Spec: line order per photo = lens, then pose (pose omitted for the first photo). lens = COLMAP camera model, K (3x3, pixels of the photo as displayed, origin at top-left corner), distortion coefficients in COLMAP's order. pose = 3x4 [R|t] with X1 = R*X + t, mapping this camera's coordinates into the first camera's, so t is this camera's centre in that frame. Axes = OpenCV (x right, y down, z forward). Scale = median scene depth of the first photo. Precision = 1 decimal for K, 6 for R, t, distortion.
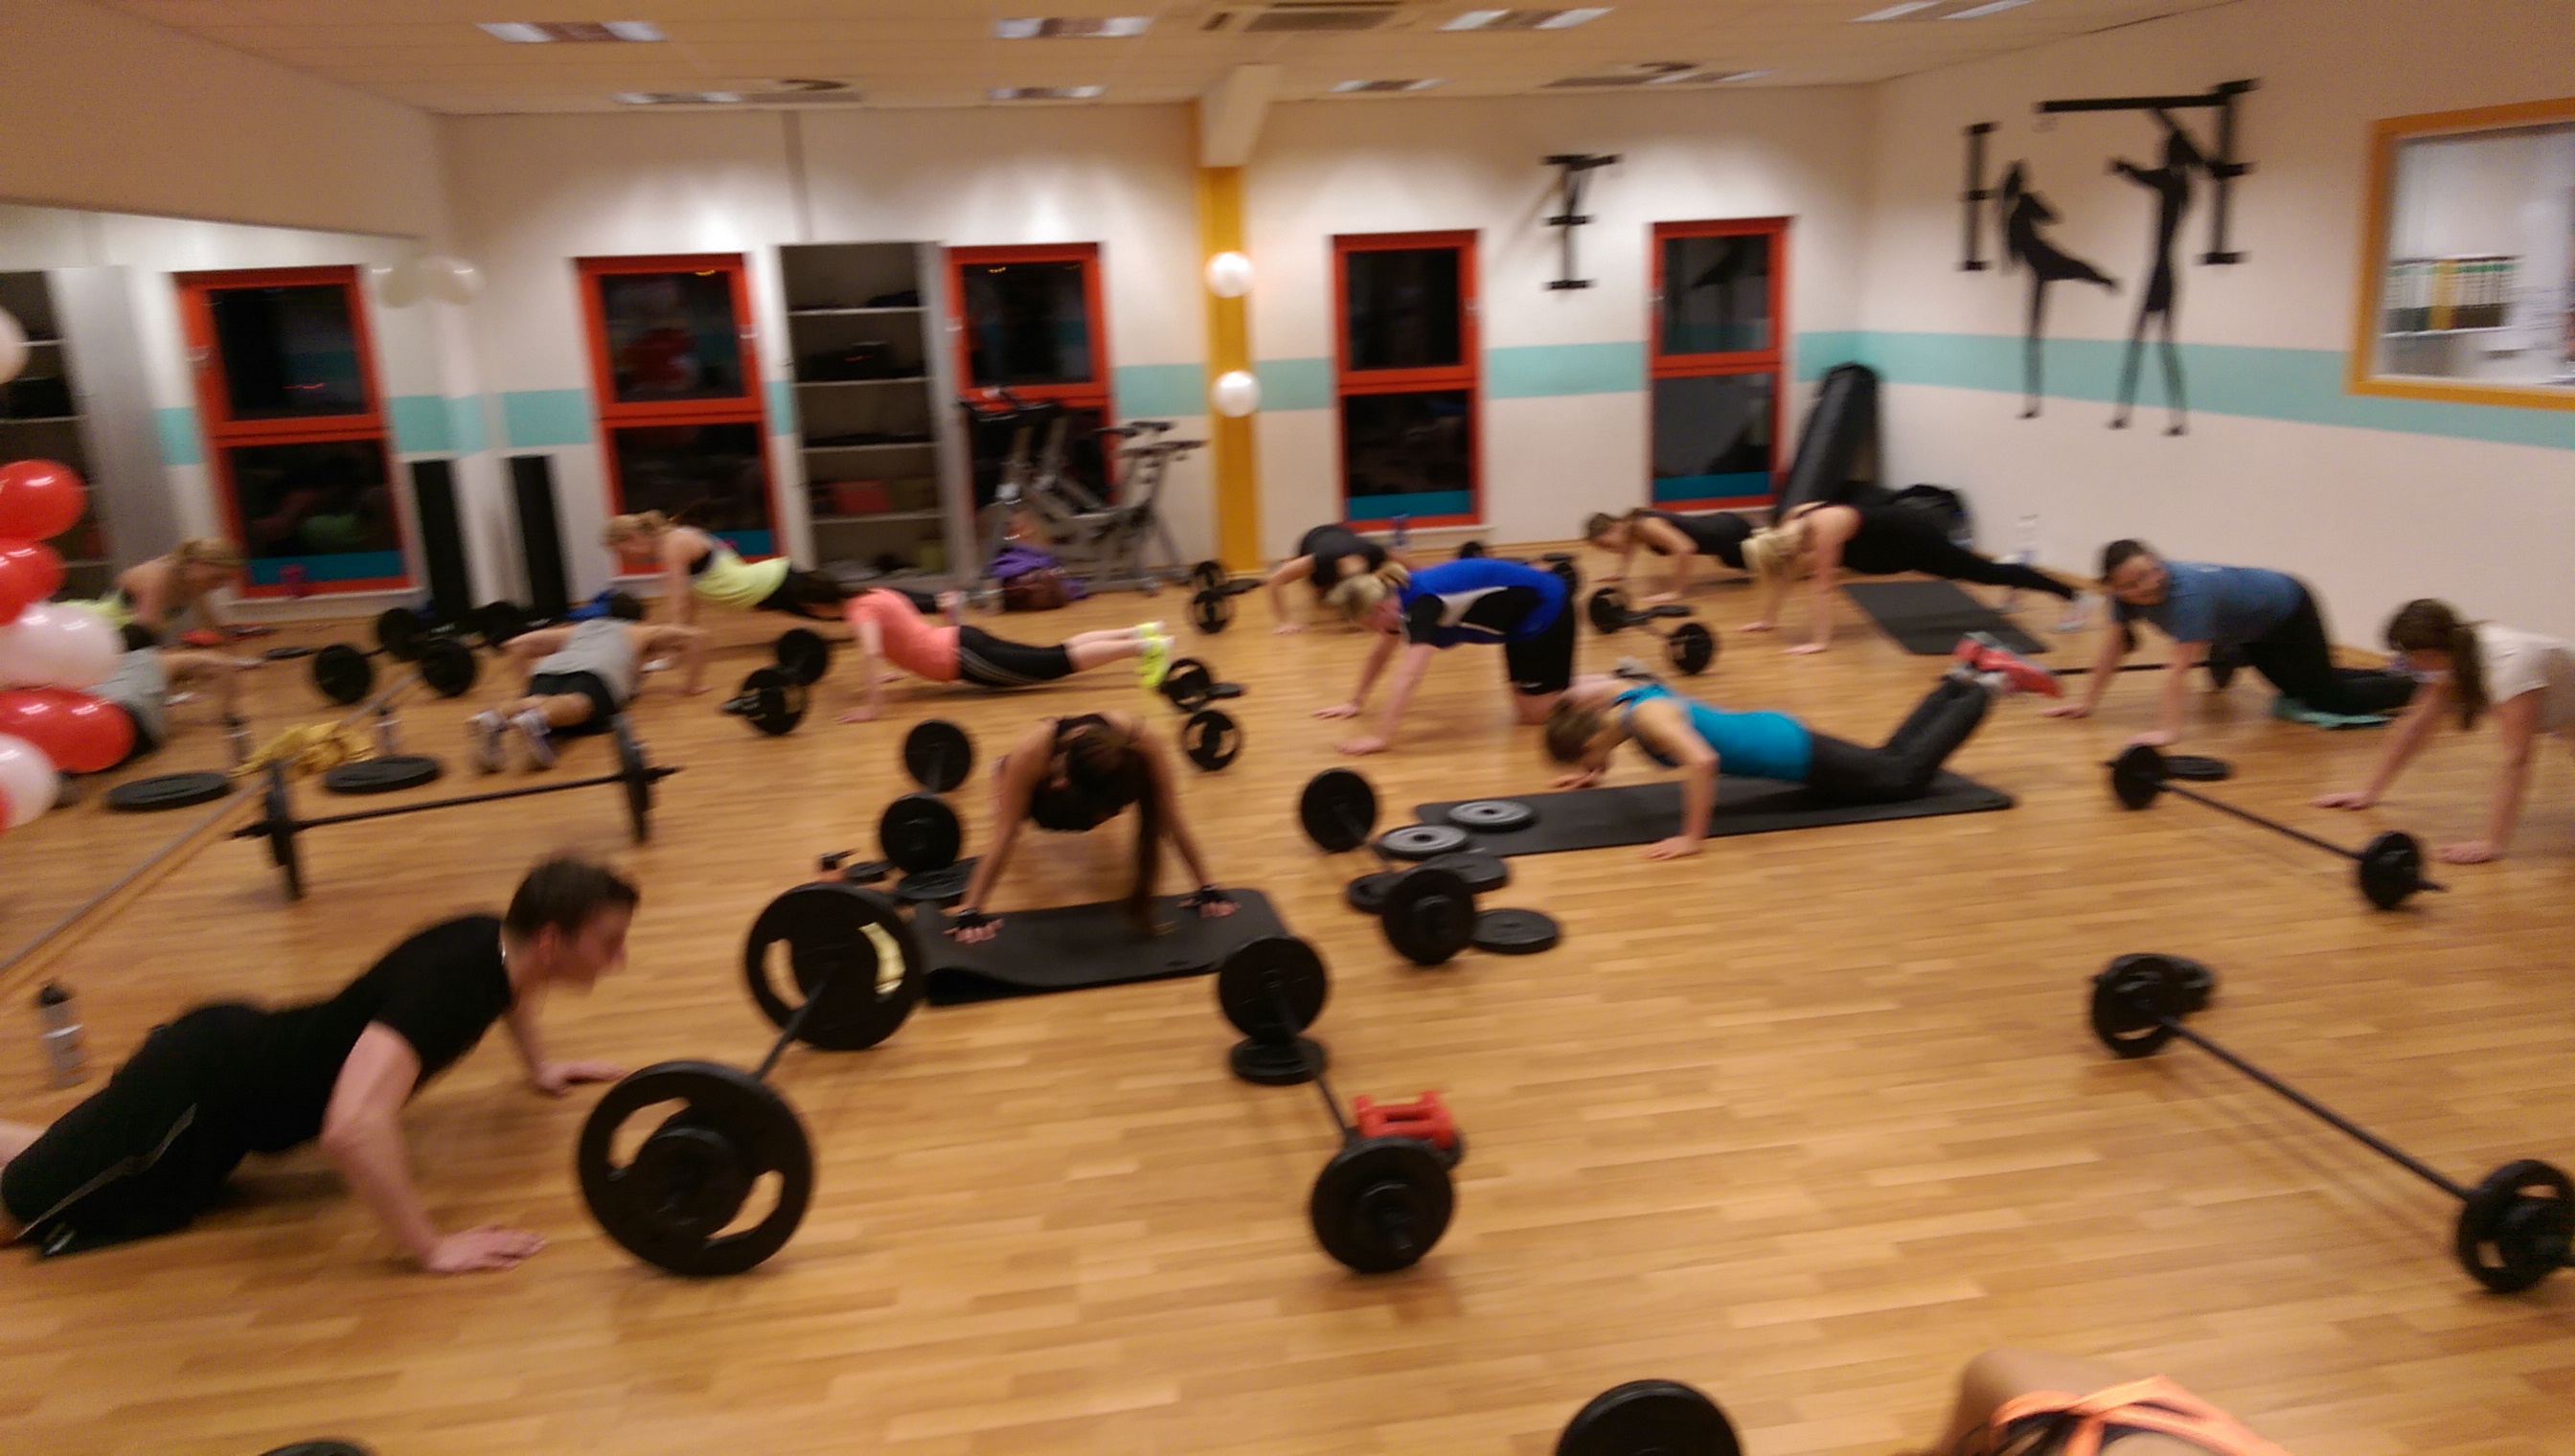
lens RADIAL K [[1794.9, 0, 1287.5], [0, 1794.9, 728.0], [0, 0, 1]] dist [0.094341, -0.123424]
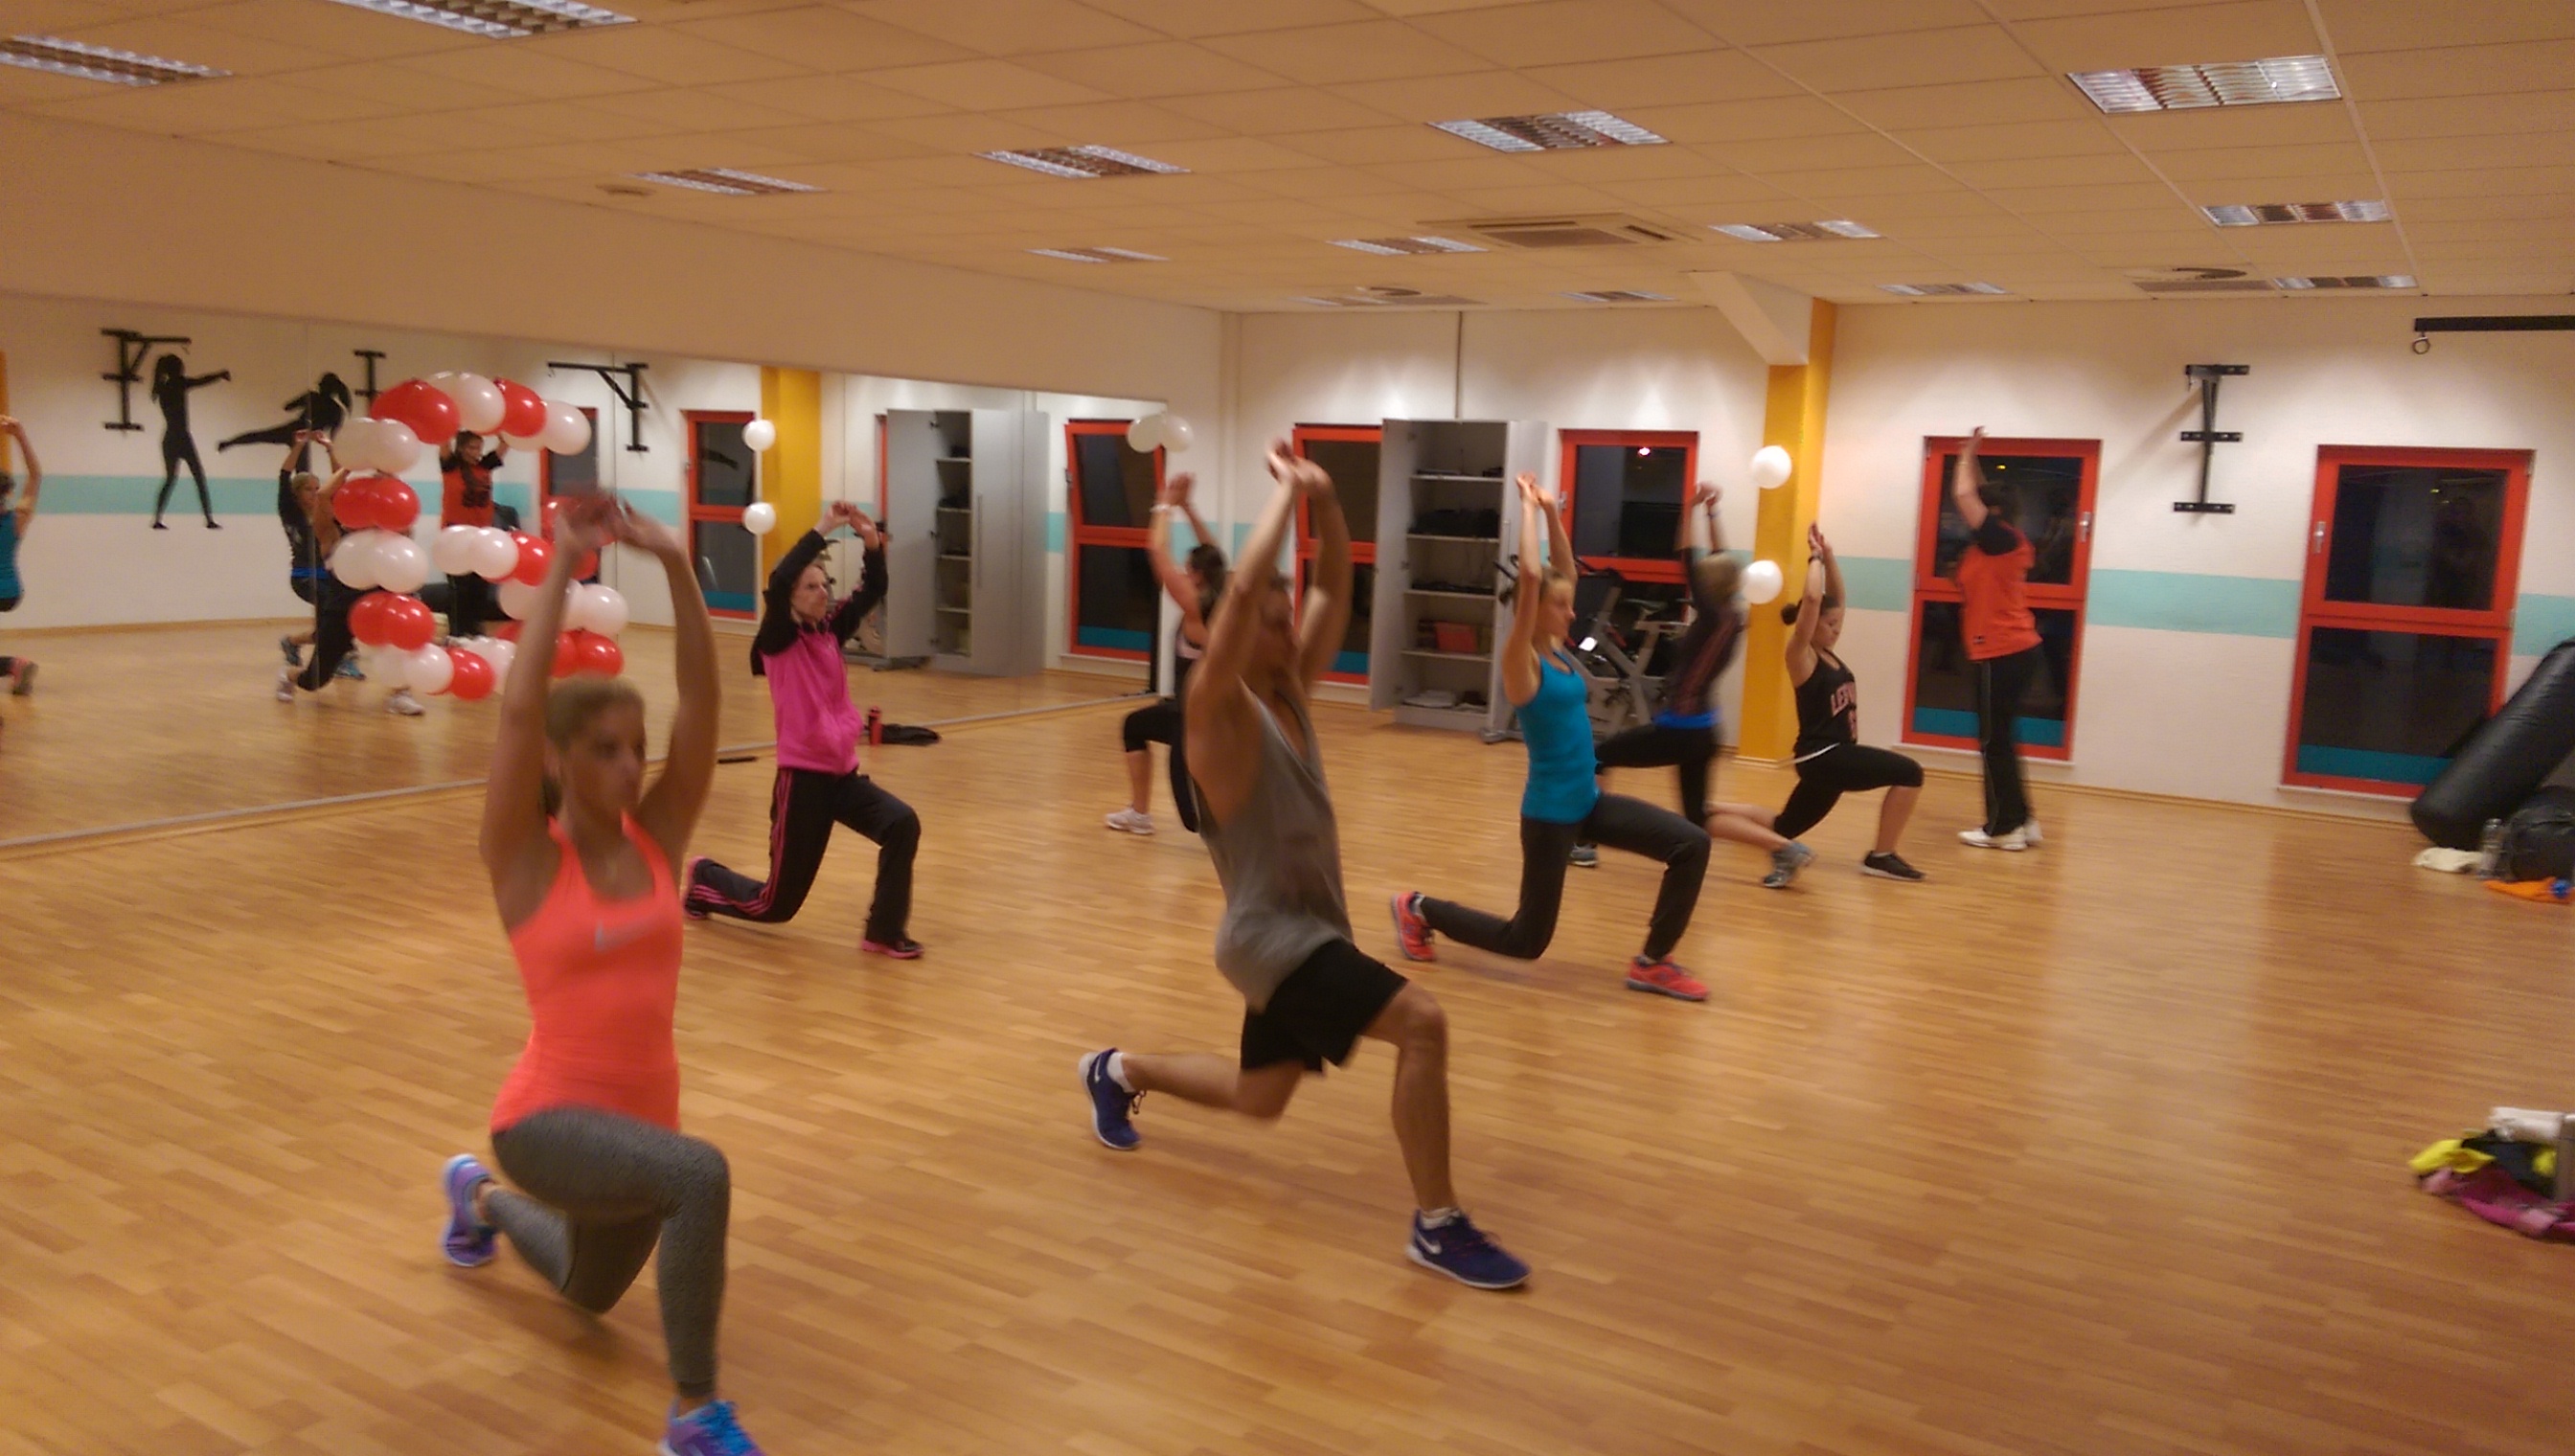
lens RADIAL K [[1891.0, 0, 1287.3], [0, 1891.0, 722.0], [0, 0, 1]] dist [0.101782, -0.140719]
pose [[0.739840, 0.155262, -0.654623, 0.516323], [-0.227823, 0.973338, -0.026626, -0.021427], [0.633036, 0.168837, 0.755487, 0.040490]]
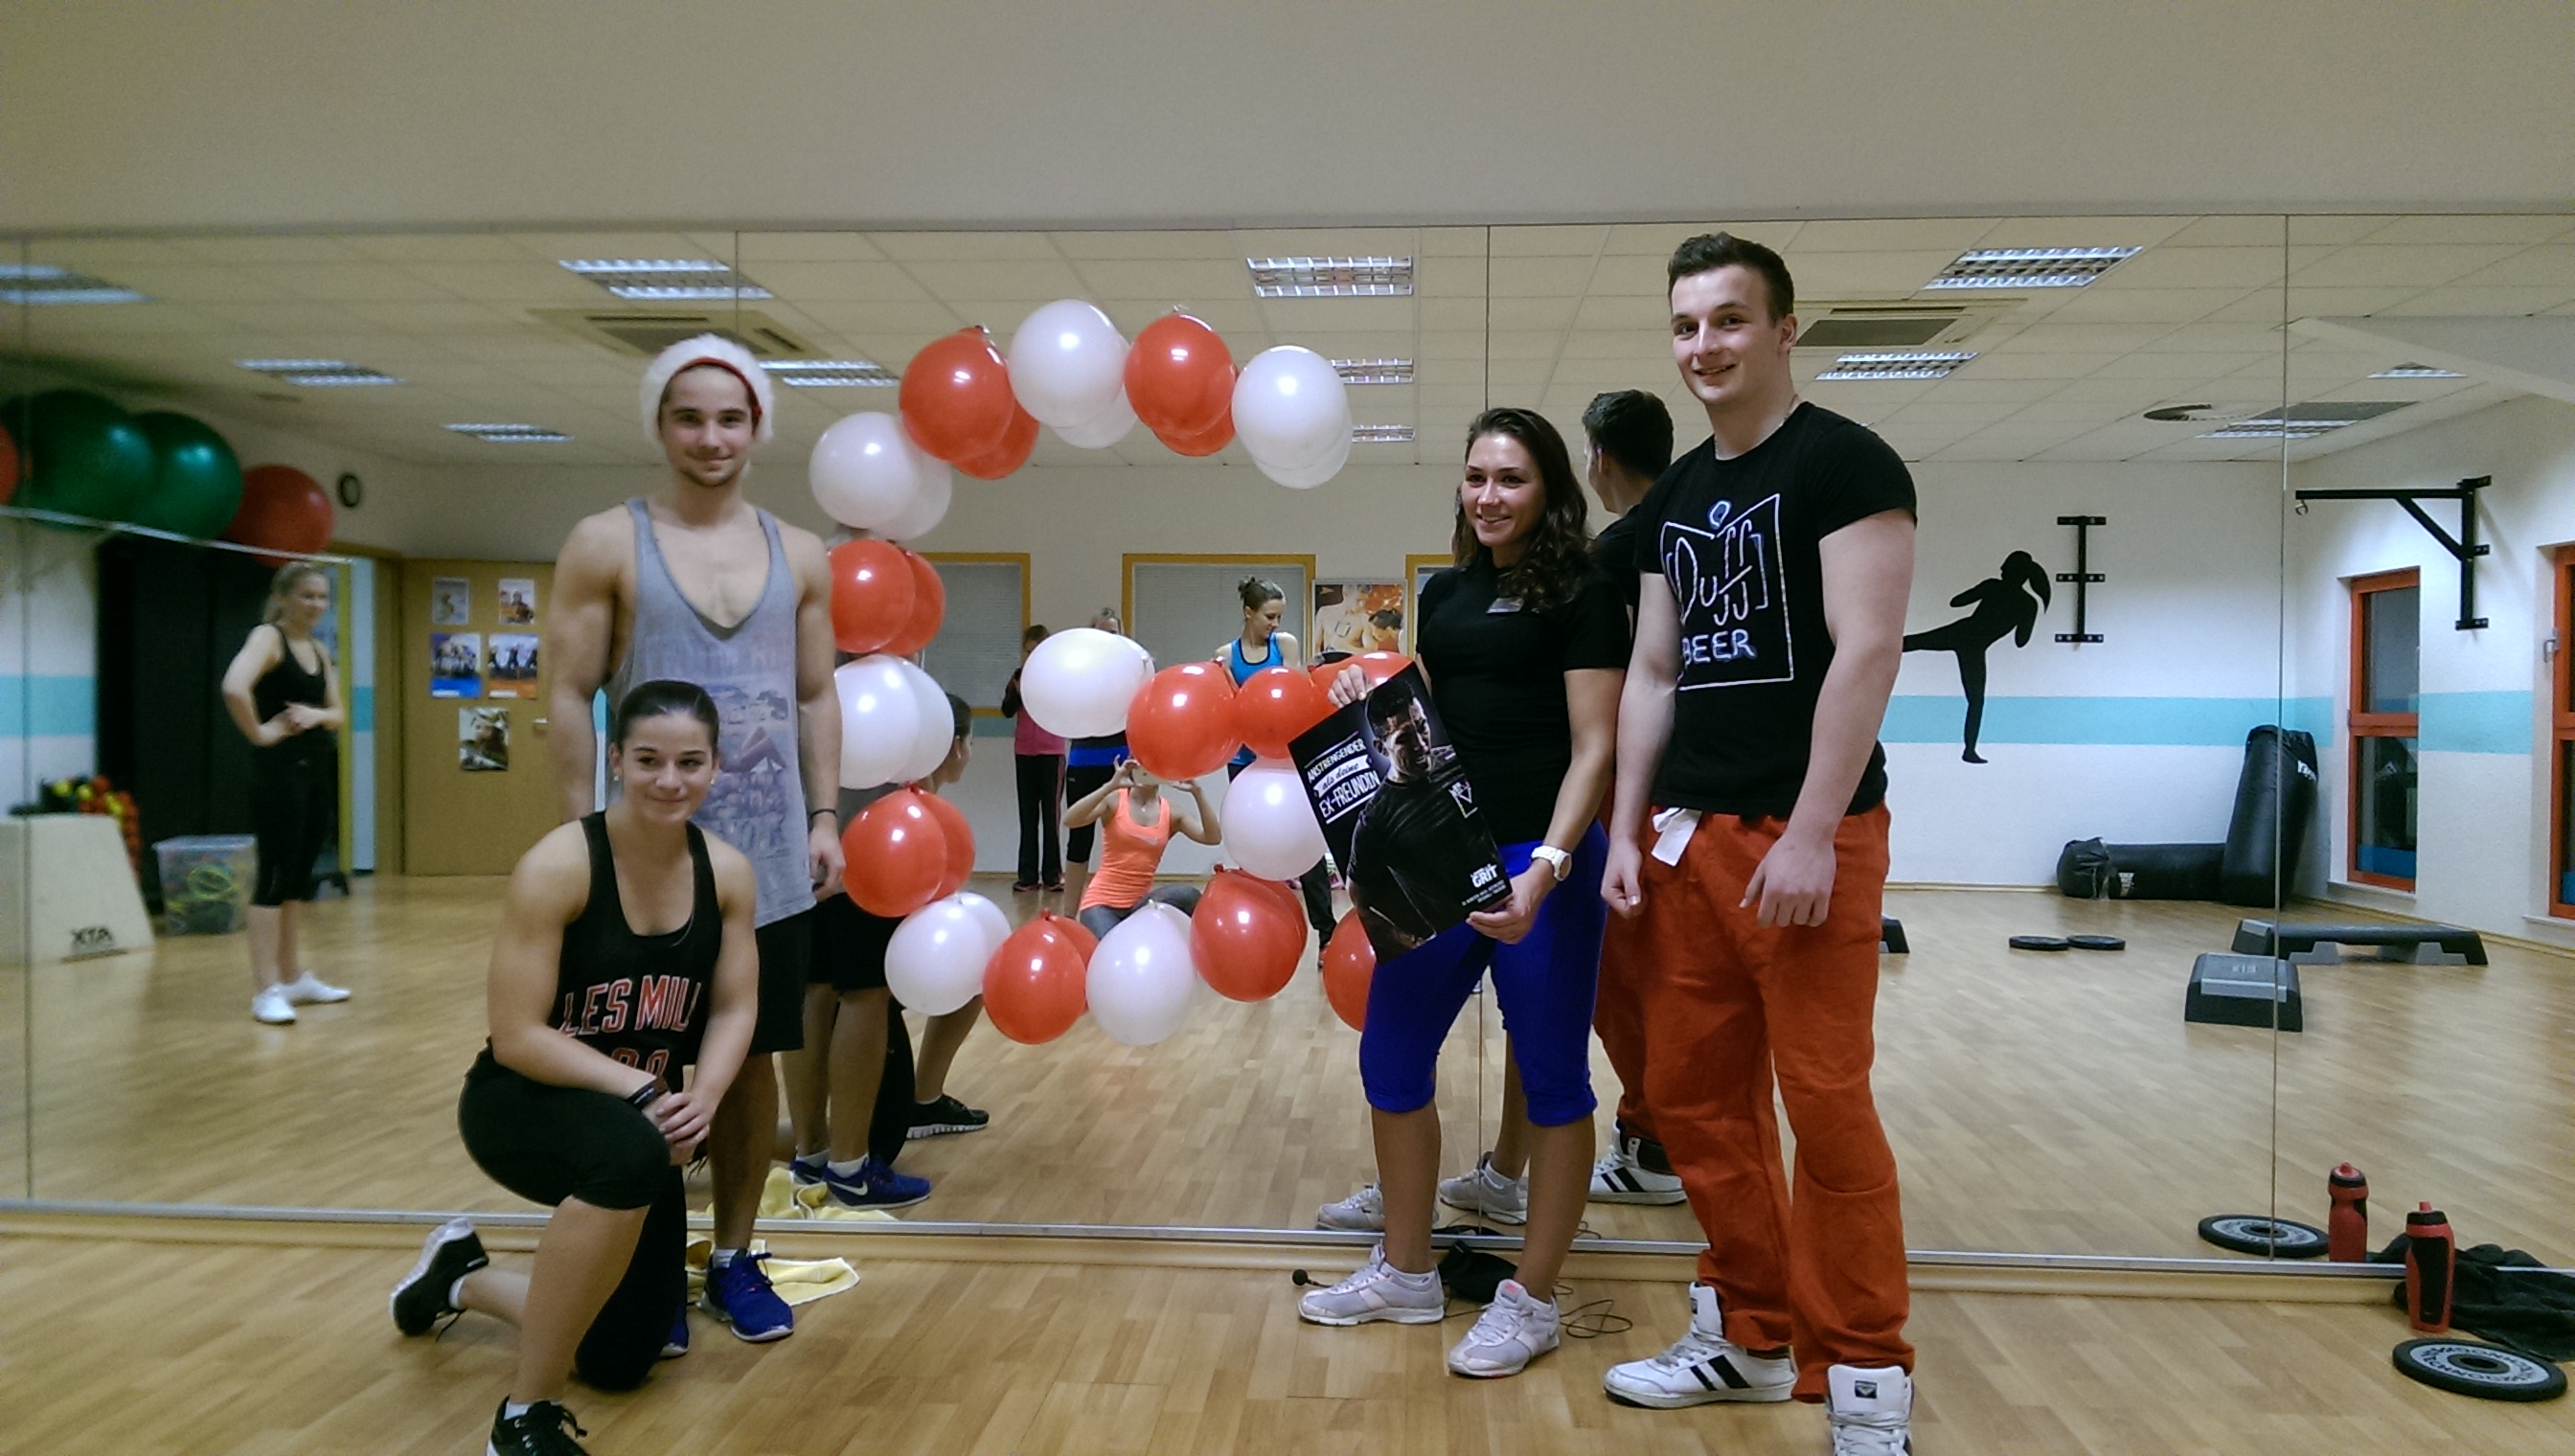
lens RADIAL K [[1828.5, 0, 1287.5], [0, 1828.5, 728.0], [0, 0, 1]] dist [0.076681, -0.116049]
pose [[-0.238600, 0.048849, -0.969888, 0.003417], [-0.232515, 0.966811, 0.105895, -0.080499], [0.942871, 0.250781, -0.219323, 0.576971]]
